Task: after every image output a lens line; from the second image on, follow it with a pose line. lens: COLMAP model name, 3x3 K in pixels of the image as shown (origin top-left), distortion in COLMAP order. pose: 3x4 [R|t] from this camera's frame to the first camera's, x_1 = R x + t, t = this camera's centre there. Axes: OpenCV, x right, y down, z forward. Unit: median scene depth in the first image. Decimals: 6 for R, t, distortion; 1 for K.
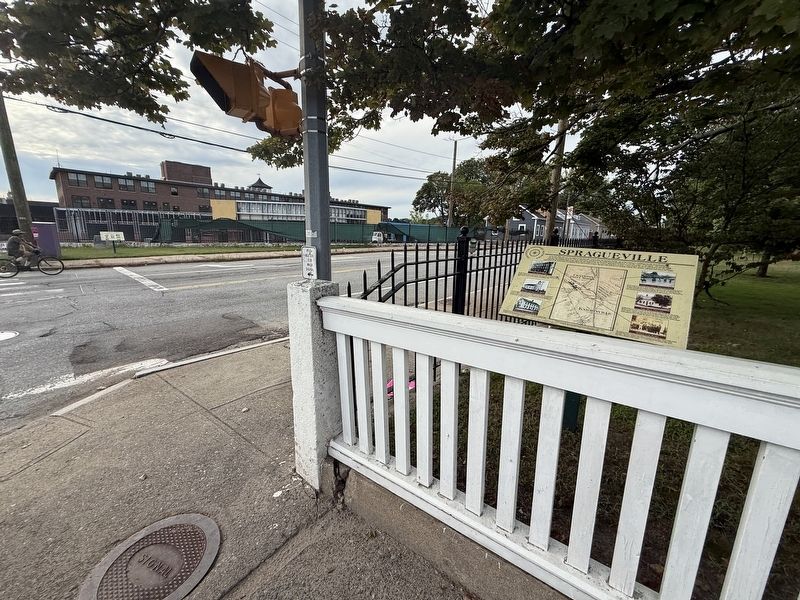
lens RADIAL K [[318.5, 0, 400.4], [0, 318.5, 297.5], [0, 0, 1]] dist [0.000970, 0.008371]
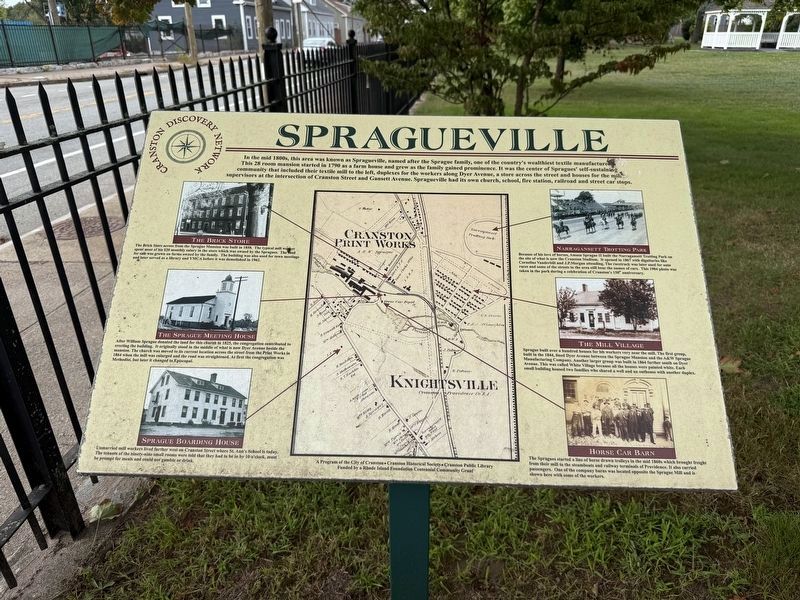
lens RADIAL K [[569.4, 0, 403.3], [0, 569.4, 301.9], [0, 0, 1]] dist [0.048270, -0.068768]
pose [[0.804866, -0.281886, 0.522237, 0.352677], [0.151786, 0.948502, 0.278038, -0.150312], [-0.573718, -0.144515, 0.806203, 0.641987]]
